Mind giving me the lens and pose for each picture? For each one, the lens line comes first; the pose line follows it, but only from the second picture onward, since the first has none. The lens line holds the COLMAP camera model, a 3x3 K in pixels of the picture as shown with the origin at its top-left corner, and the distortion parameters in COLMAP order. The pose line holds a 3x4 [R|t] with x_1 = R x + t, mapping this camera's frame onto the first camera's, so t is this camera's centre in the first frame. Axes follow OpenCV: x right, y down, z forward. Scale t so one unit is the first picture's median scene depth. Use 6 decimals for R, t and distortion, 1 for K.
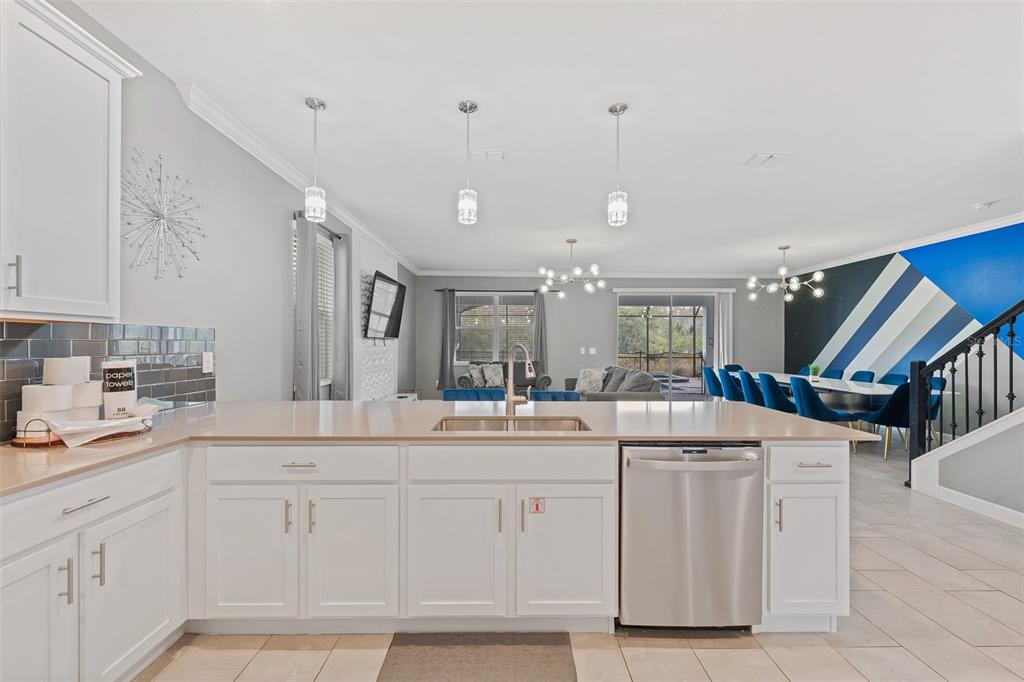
lens RADIAL K [[413.5, 0, 515.2], [0, 413.5, 342.4], [0, 0, 1]] dist [0.000615, 0.000062]
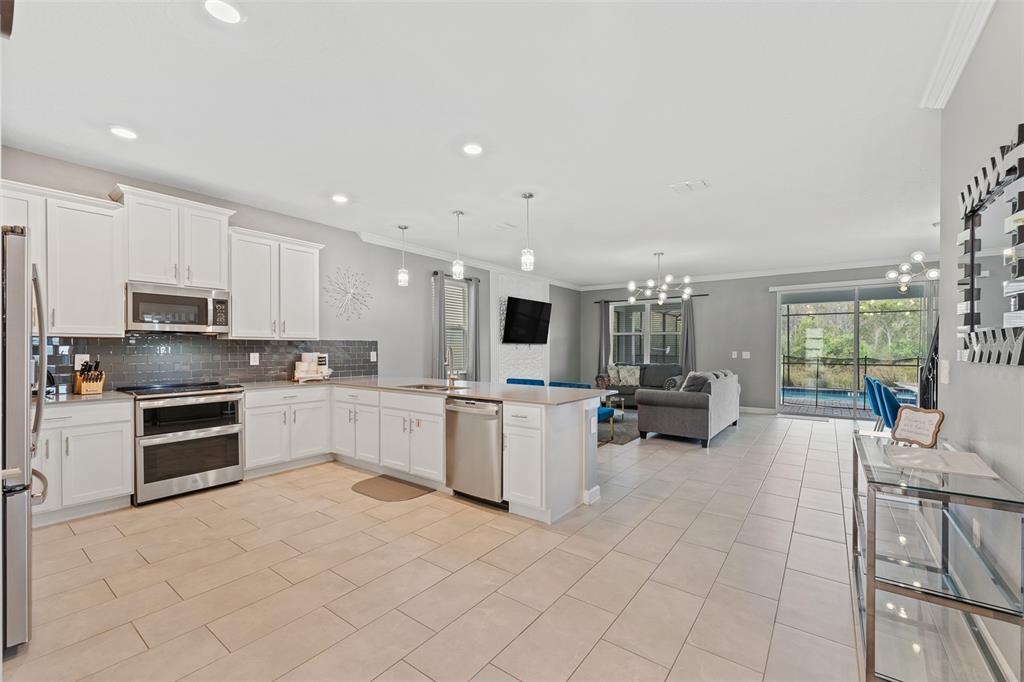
lens RADIAL K [[421.8, 0, 522.6], [0, 421.8, 348.5], [0, 0, 1]] dist [0.000167, -0.000136]
pose [[0.798558, -0.001371, -0.601916, 1.670151], [0.003517, 0.999991, 0.002388, 0.006825], [0.601907, -0.004023, 0.798556, -0.380736]]
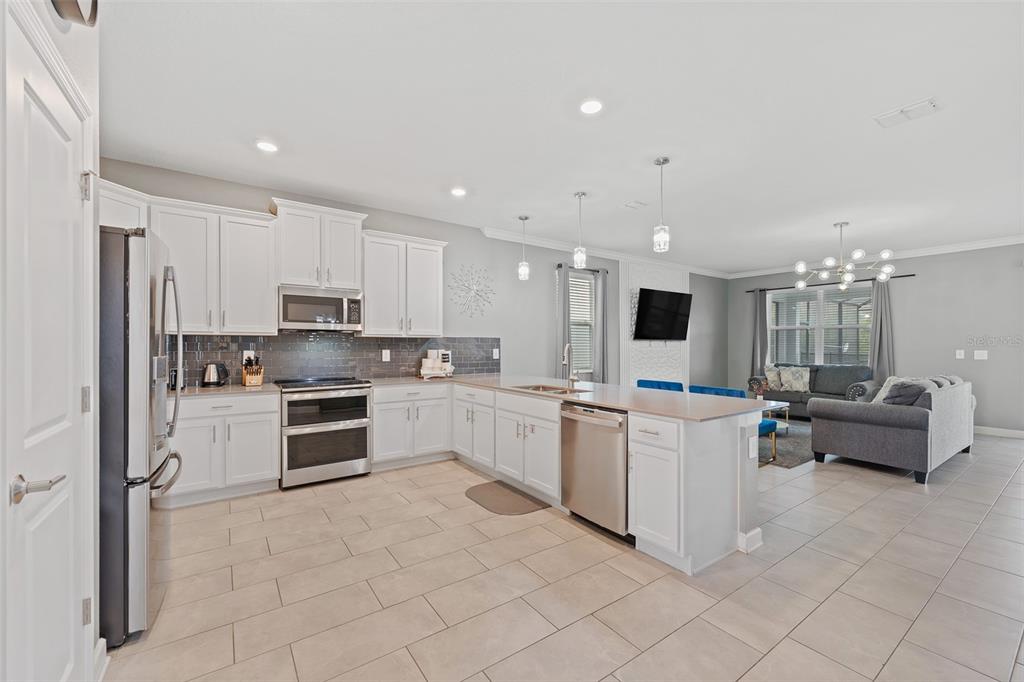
lens RADIAL K [[417.5, 0, 519.4], [0, 417.5, 345.2], [0, 0, 1]] dist [-0.001023, -0.000322]
pose [[0.566375, -0.001044, -0.824147, 1.502610], [0.003216, 0.999994, 0.000943, 0.005383], [0.824142, -0.003184, 0.566375, -0.130901]]
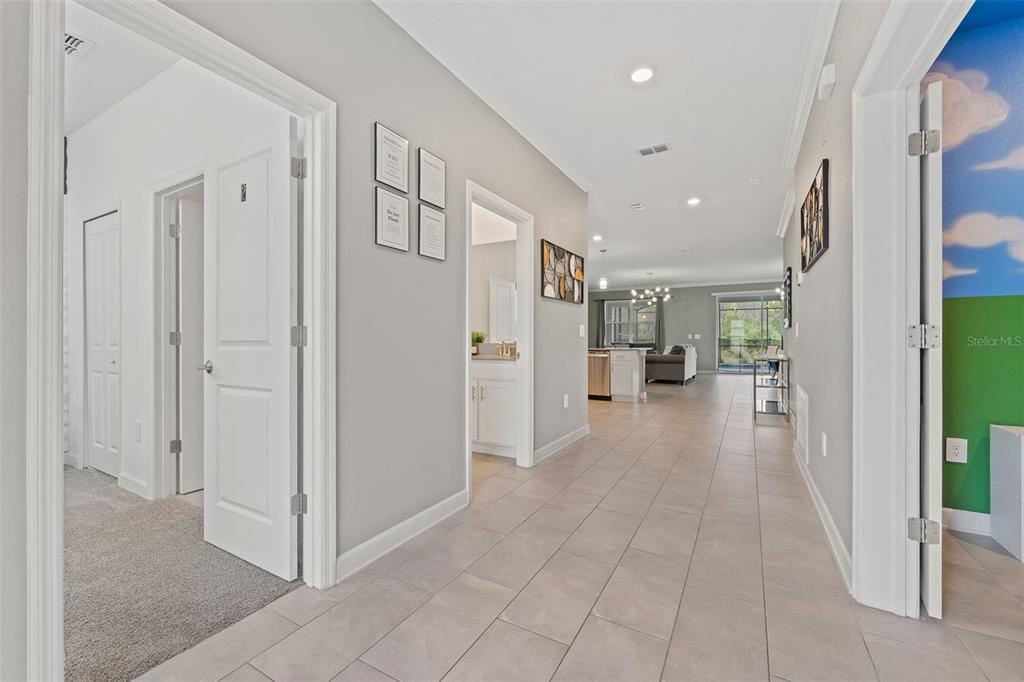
lens RADIAL K [[418.7, 0, 518.0], [0, 418.7, 336.7], [0, 0, 1]] dist [-0.000353, -0.000371]
pose [[0.866613, -0.005732, -0.498948, 1.746738], [0.004544, 0.999983, -0.003597, 0.107887], [0.498960, 0.000850, 0.866625, -2.793692]]
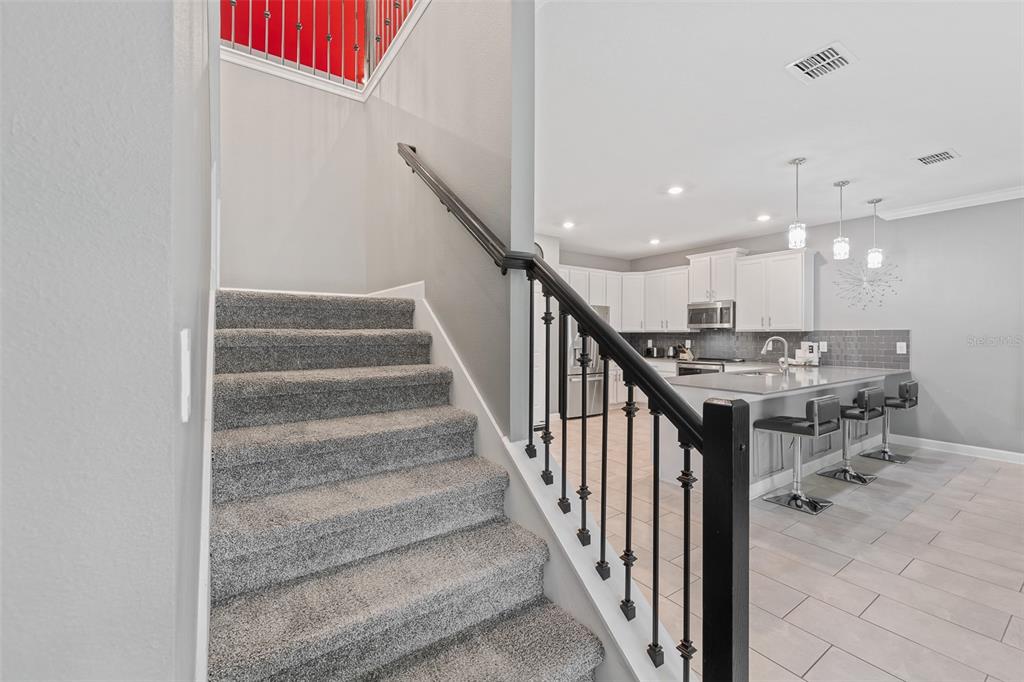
lens RADIAL K [[426.5, 0, 518.6], [0, 426.5, 342.5], [0, 0, 1]] dist [-0.002092, 0.004385]
pose [[-0.826959, 0.005415, -0.562236, 2.481090], [-0.000811, 0.999941, 0.010823, 0.007678], [0.562262, 0.009406, -0.826906, 2.316973]]
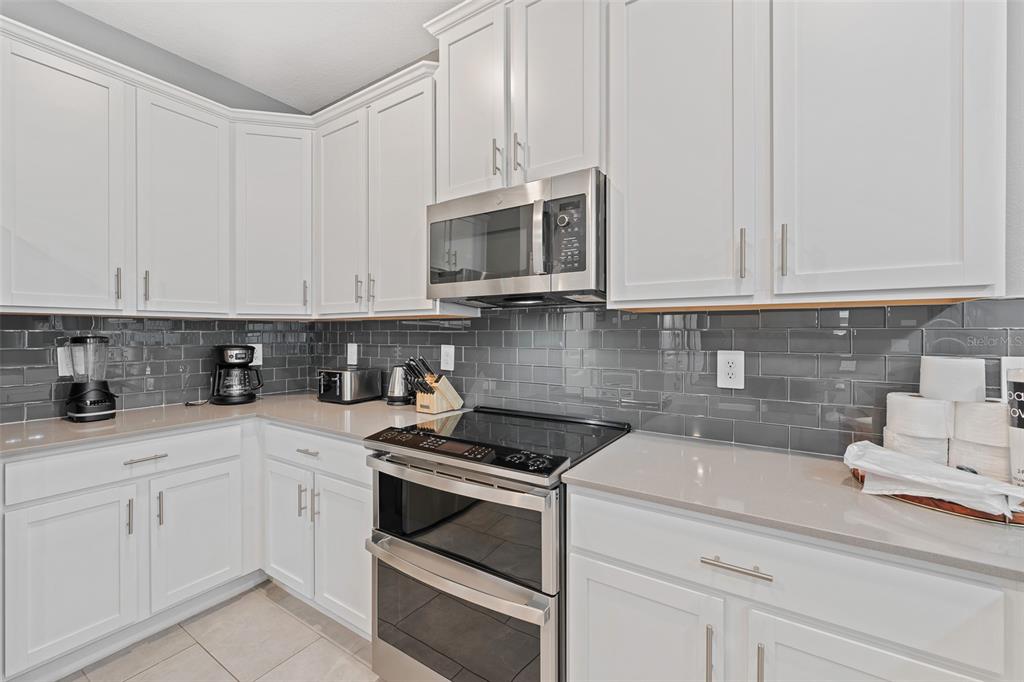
lens RADIAL K [[418.7, 0, 518.0], [0, 418.7, 336.7], [0, 0, 1]] dist [-0.000353, -0.000371]
pose [[-0.557082, 0.009984, -0.830398, -0.182059], [0.005894, 0.999950, 0.008068, -0.002708], [0.830437, -0.000400, -0.557113, 0.744667]]
